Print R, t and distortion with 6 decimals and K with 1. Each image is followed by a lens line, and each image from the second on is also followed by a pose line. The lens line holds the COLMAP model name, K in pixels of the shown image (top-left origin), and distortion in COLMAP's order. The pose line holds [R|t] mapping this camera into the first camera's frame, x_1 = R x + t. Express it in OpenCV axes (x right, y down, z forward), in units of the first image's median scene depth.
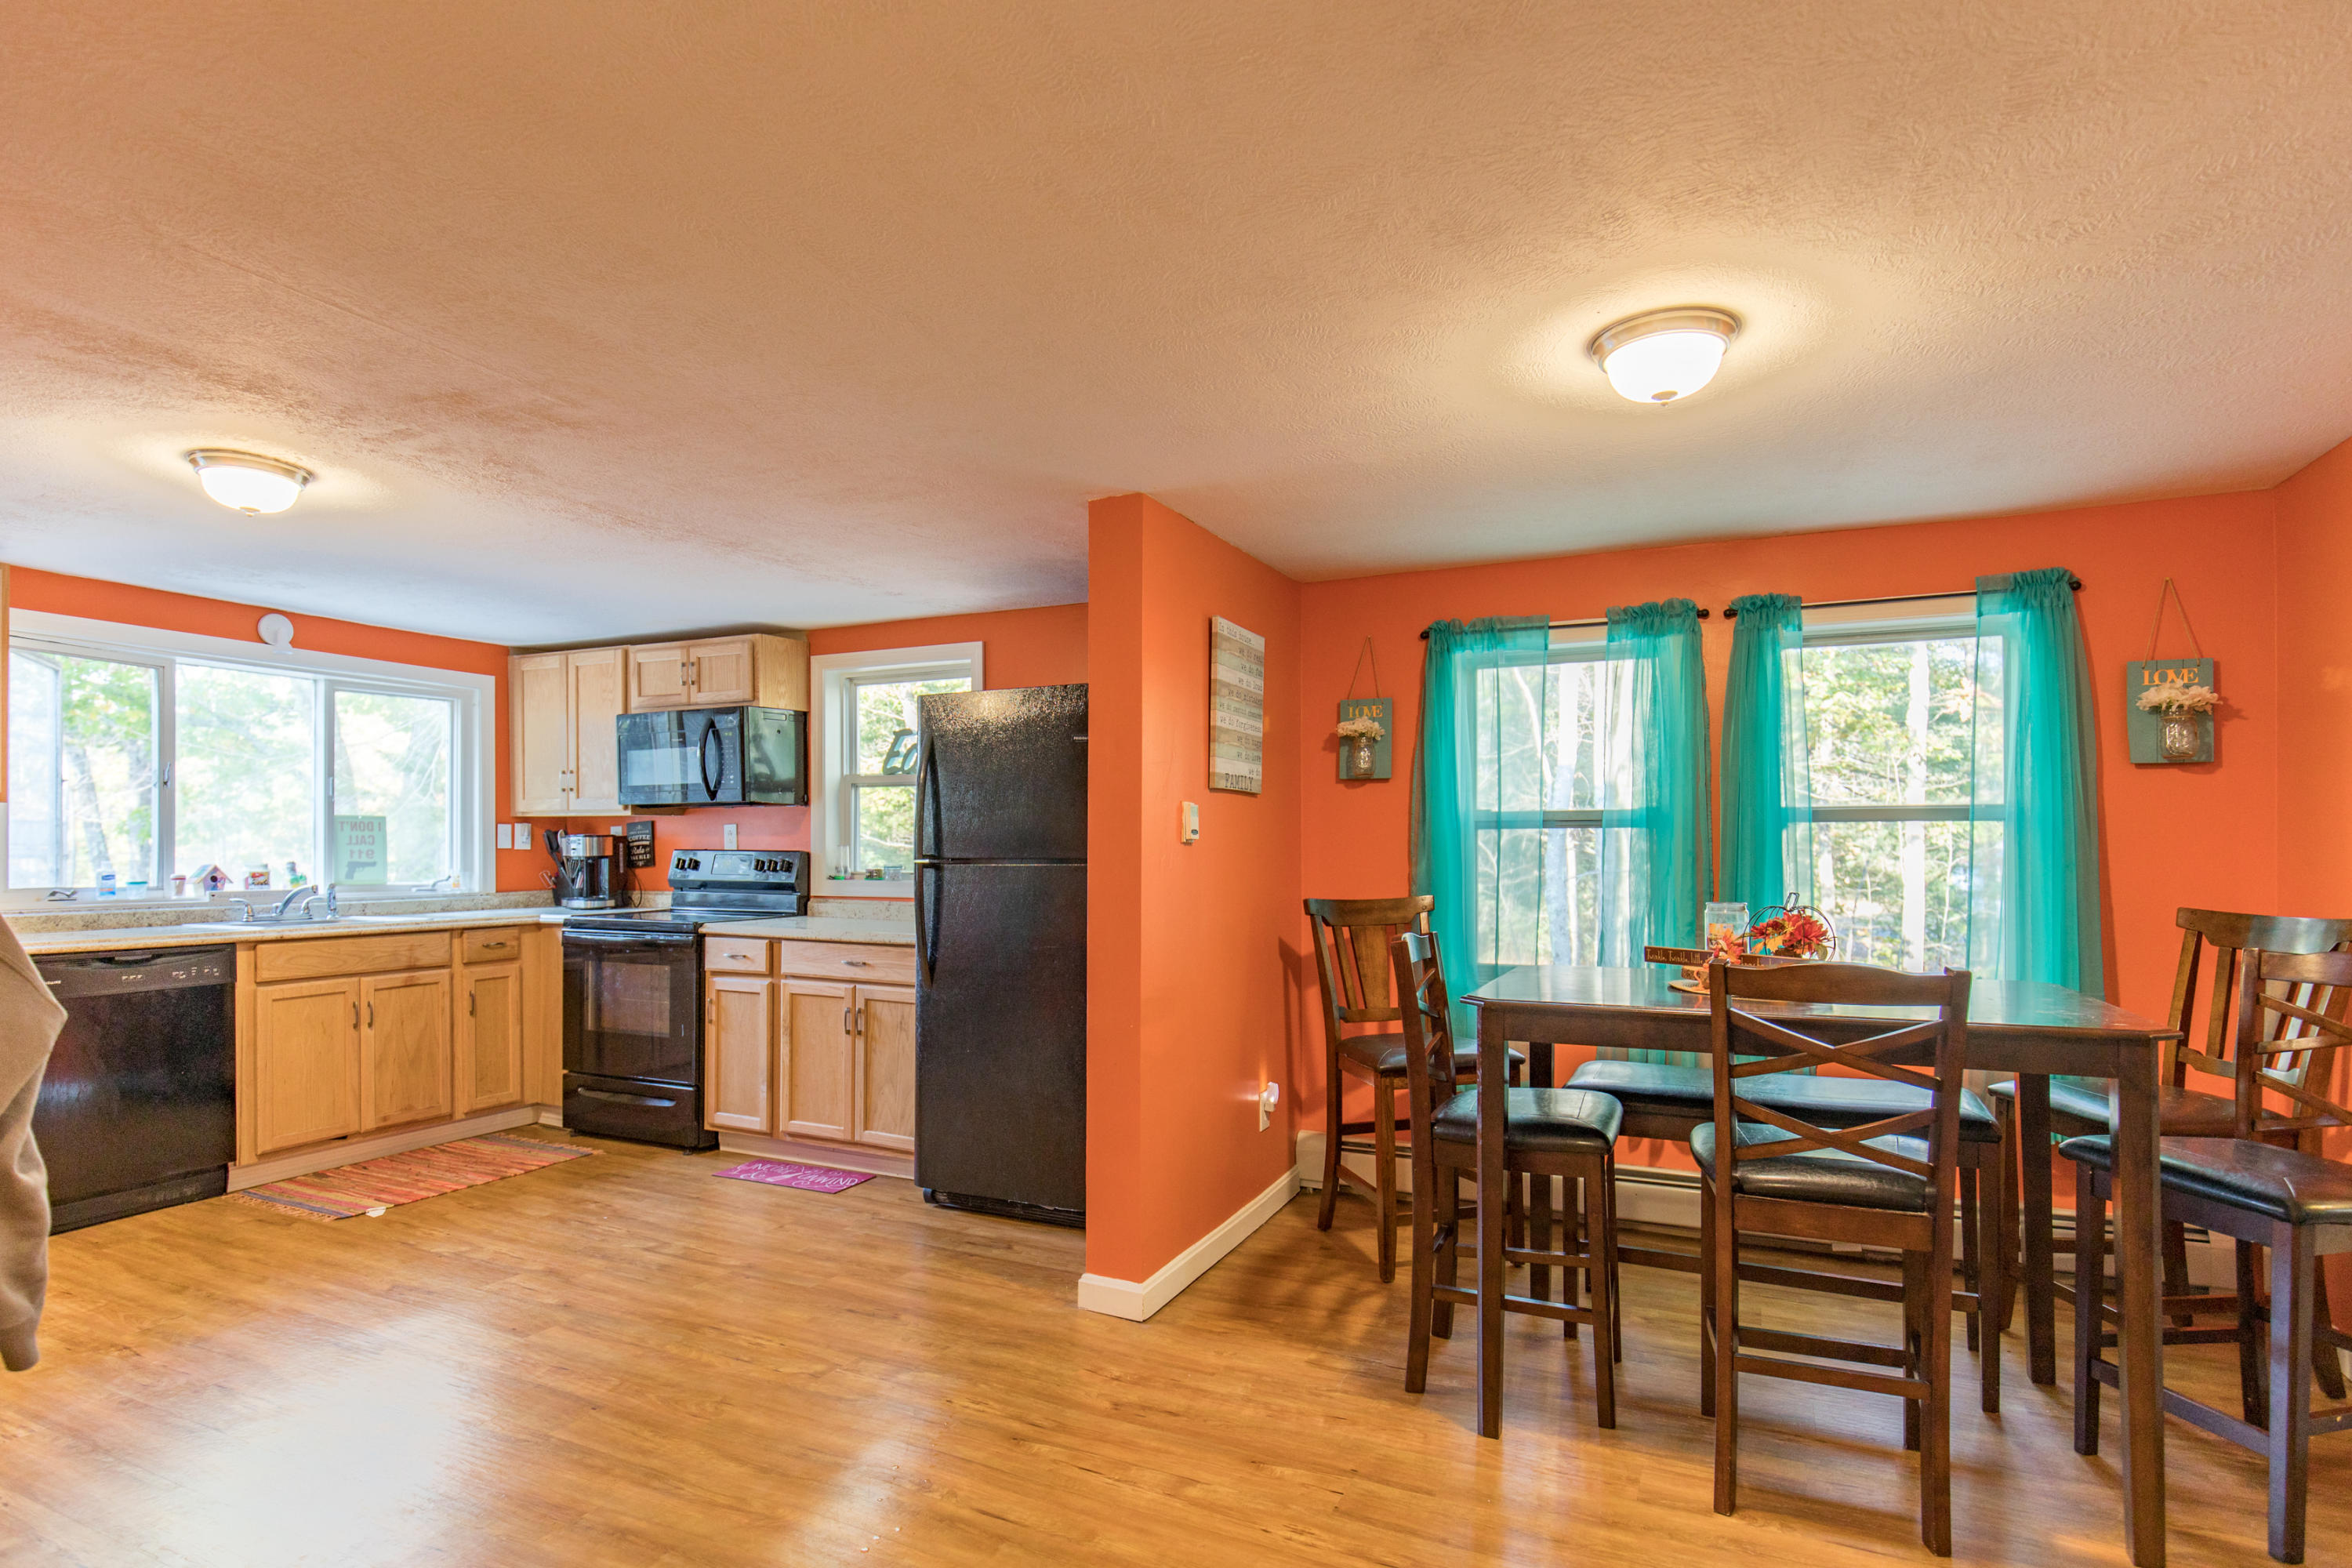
lens RADIAL K [[1181.8, 0, 1169.0], [0, 1181.8, 850.4], [0, 0, 1]] dist [-0.010716, -0.000378]
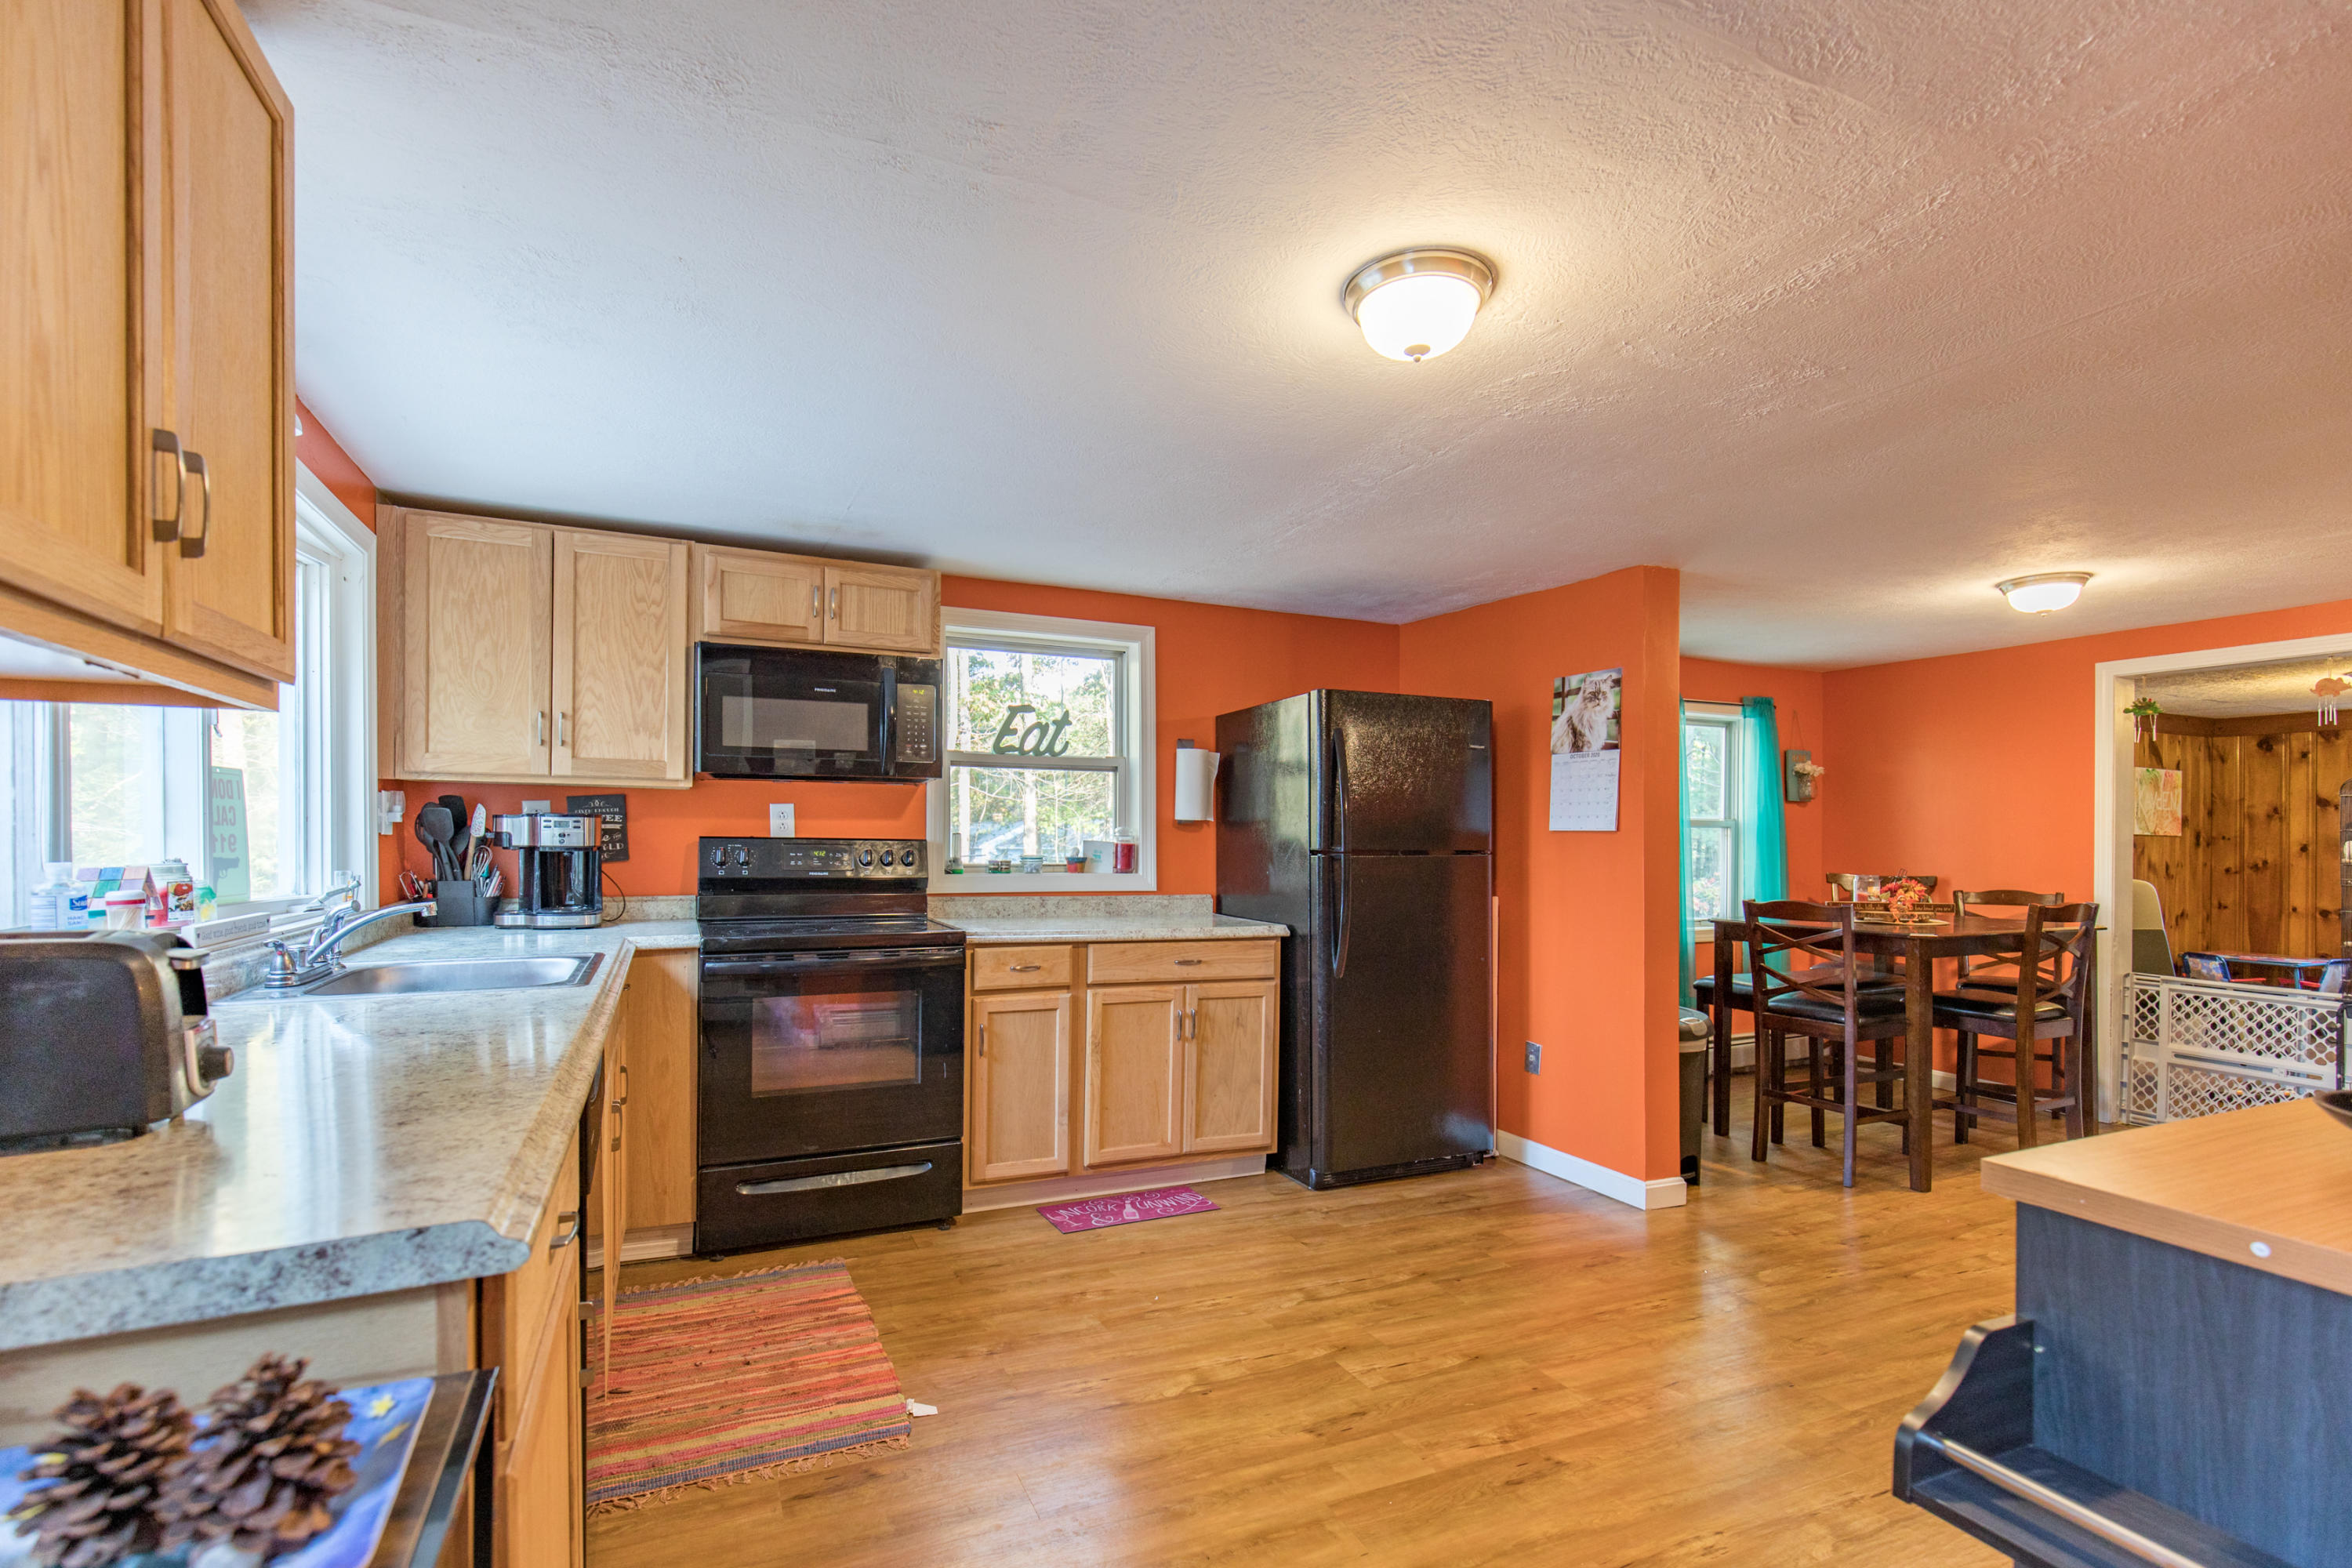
lens RADIAL K [[1061.5, 0, 1149.0], [0, 1061.5, 835.4], [0, 0, 1]] dist [0.012969, -0.002194]
pose [[0.656602, 0.006069, 0.754213, -0.902548], [-0.010624, 0.999943, 0.001202, -0.005884], [-0.754162, -0.008802, 0.656629, 0.460522]]
